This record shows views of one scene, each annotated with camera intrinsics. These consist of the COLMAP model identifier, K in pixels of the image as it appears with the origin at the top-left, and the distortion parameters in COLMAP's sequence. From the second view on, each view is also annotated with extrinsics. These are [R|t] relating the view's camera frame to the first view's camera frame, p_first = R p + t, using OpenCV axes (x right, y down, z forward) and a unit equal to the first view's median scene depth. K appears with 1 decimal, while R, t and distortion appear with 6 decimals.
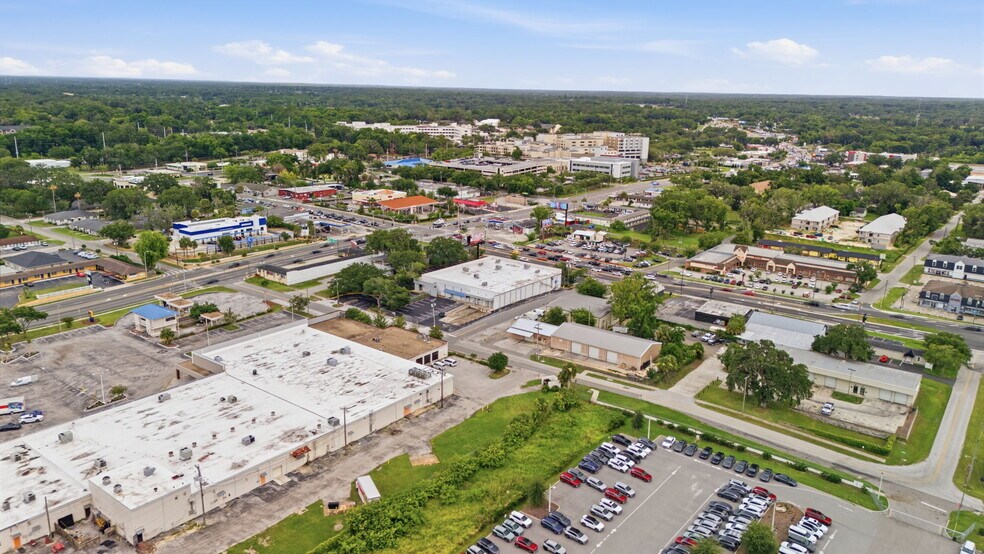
lens RADIAL K [[719.7, 0, 493.4], [0, 719.7, 274.0], [0, 0, 1]] dist [0.086676, -0.089160]
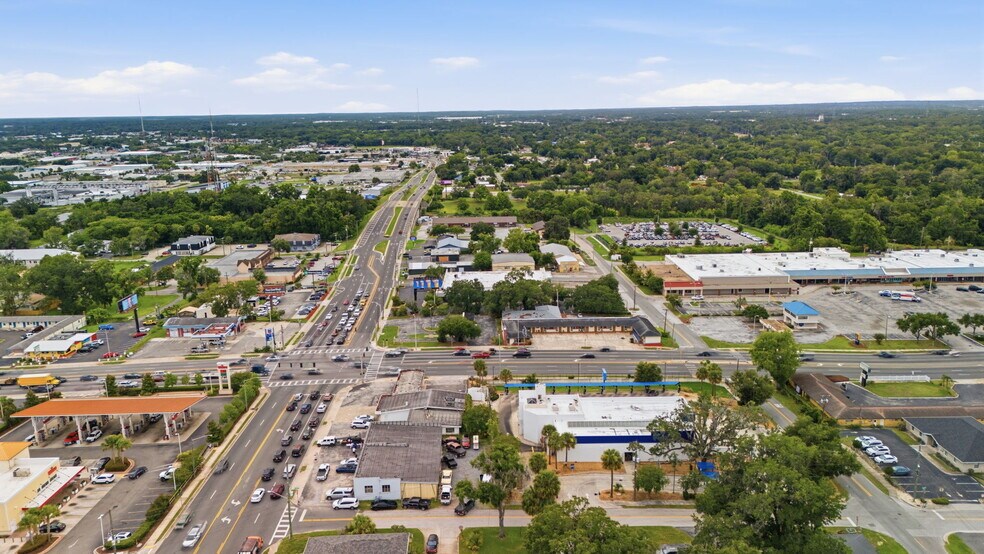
lens RADIAL K [[722.6, 0, 490.9], [0, 722.6, 306.9], [0, 0, 1]] dist [0.091740, -0.091017]
pose [[-0.609466, -0.220781, 0.761450, -0.874734], [0.203972, 0.884446, 0.419703, -0.441268], [-0.766124, 0.411109, -0.494007, 1.636803]]
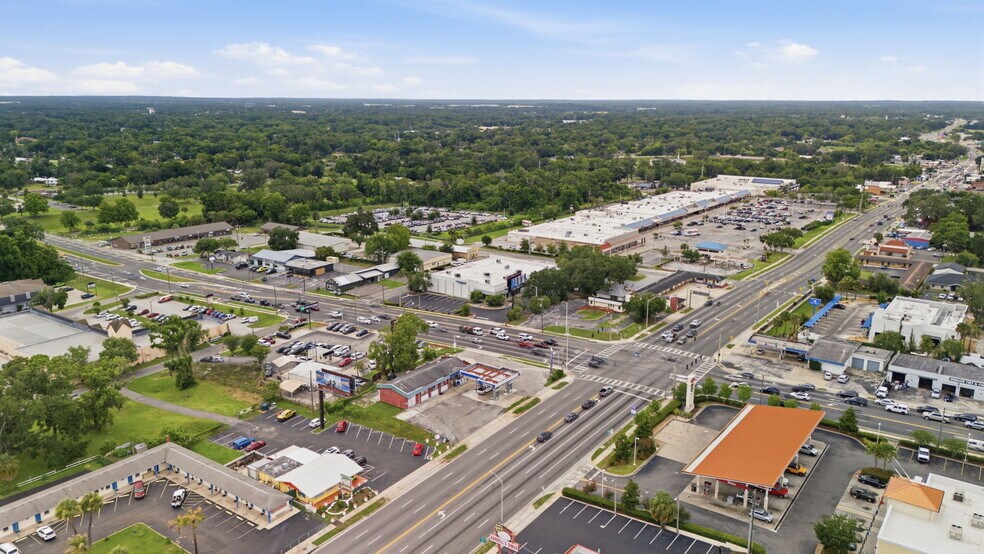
lens RADIAL K [[719.7, 0, 493.4], [0, 719.7, 274.0], [0, 0, 1]] dist [0.086676, -0.089160]
pose [[-0.999554, -0.023573, -0.018354, 0.017806], [-0.029441, 0.881606, 0.471067, -0.512972], [0.005076, 0.471397, -0.881907, 2.021293]]
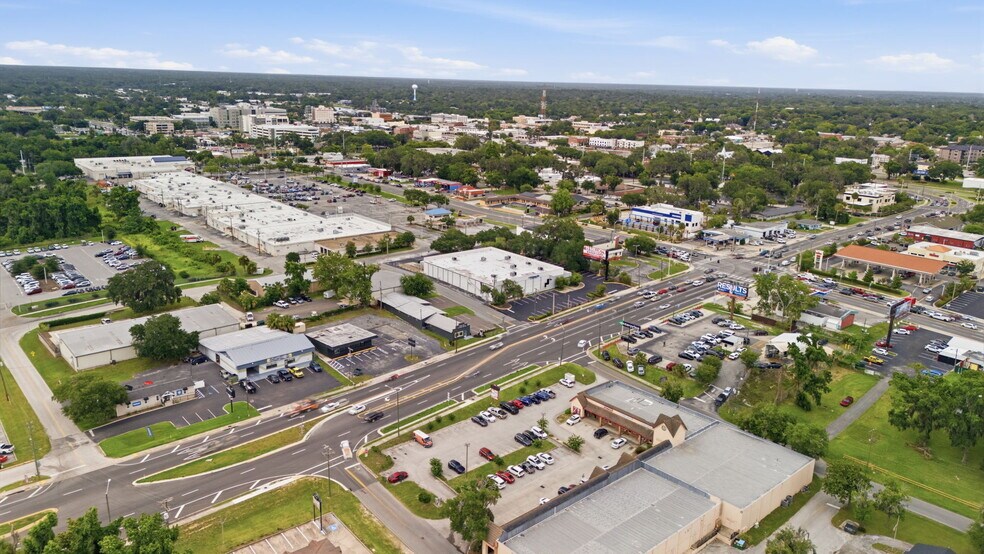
lens RADIAL K [[719.7, 0, 493.4], [0, 719.7, 274.0], [0, 0, 1]] dist [0.086676, -0.089160]
pose [[-0.207018, 0.226864, -0.951670, 1.009326], [-0.277772, 0.919082, 0.279520, -0.283199], [0.938076, 0.322213, -0.127250, 1.190002]]
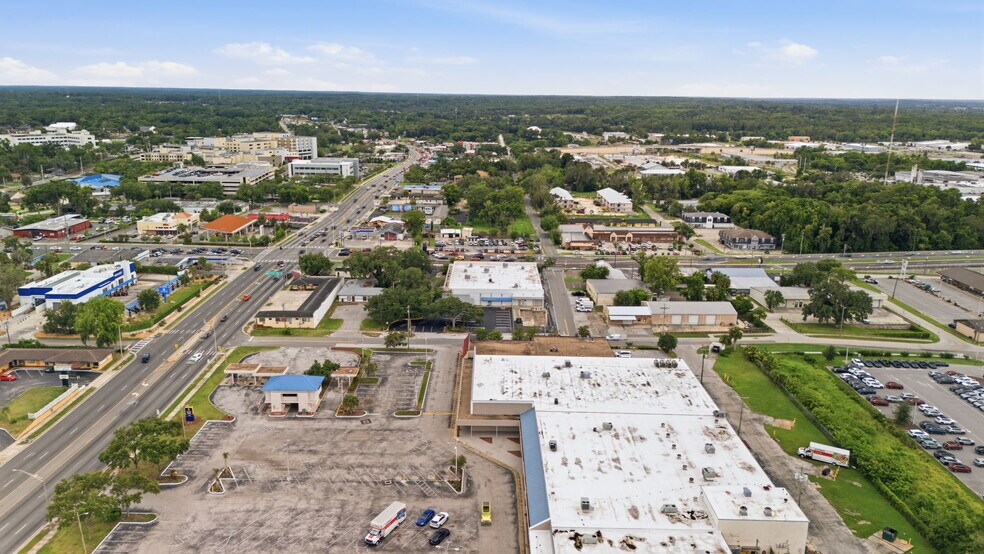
lens RADIAL K [[703.5, 0, 484.5], [0, 703.5, 321.8], [0, 0, 1]] dist [0.080561, -0.097780]
pose [[0.796341, -0.199892, 0.570862, -0.622588], [0.158204, 0.979792, 0.122391, -0.064645], [-0.583791, -0.007153, 0.811872, 0.211826]]
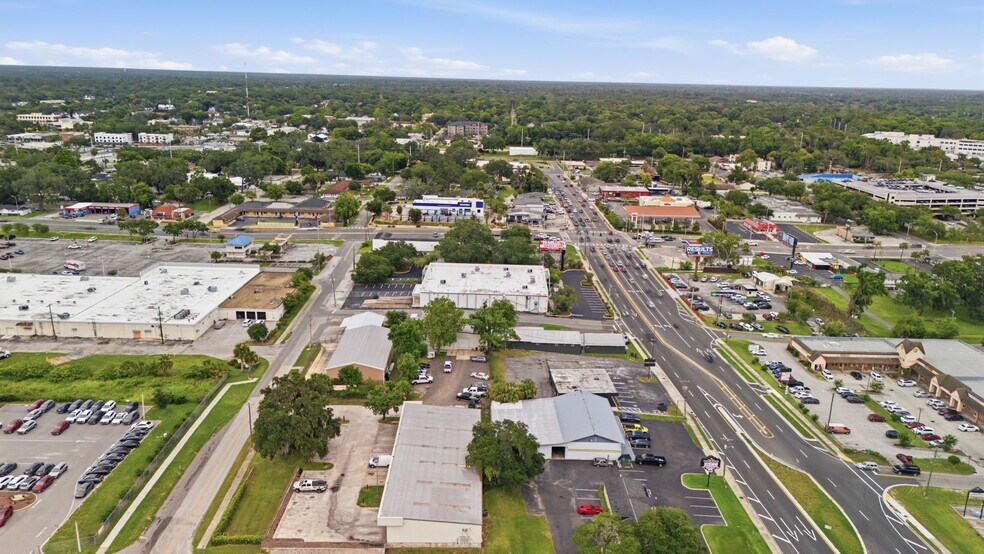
lens RADIAL K [[719.7, 0, 493.4], [0, 719.7, 274.0], [0, 0, 1]] dist [0.086676, -0.089160]
pose [[0.600017, 0.201796, -0.774118, 0.765620], [-0.210859, 0.973338, 0.090292, -0.096773], [0.771698, 0.109053, 0.626570, 0.442338]]
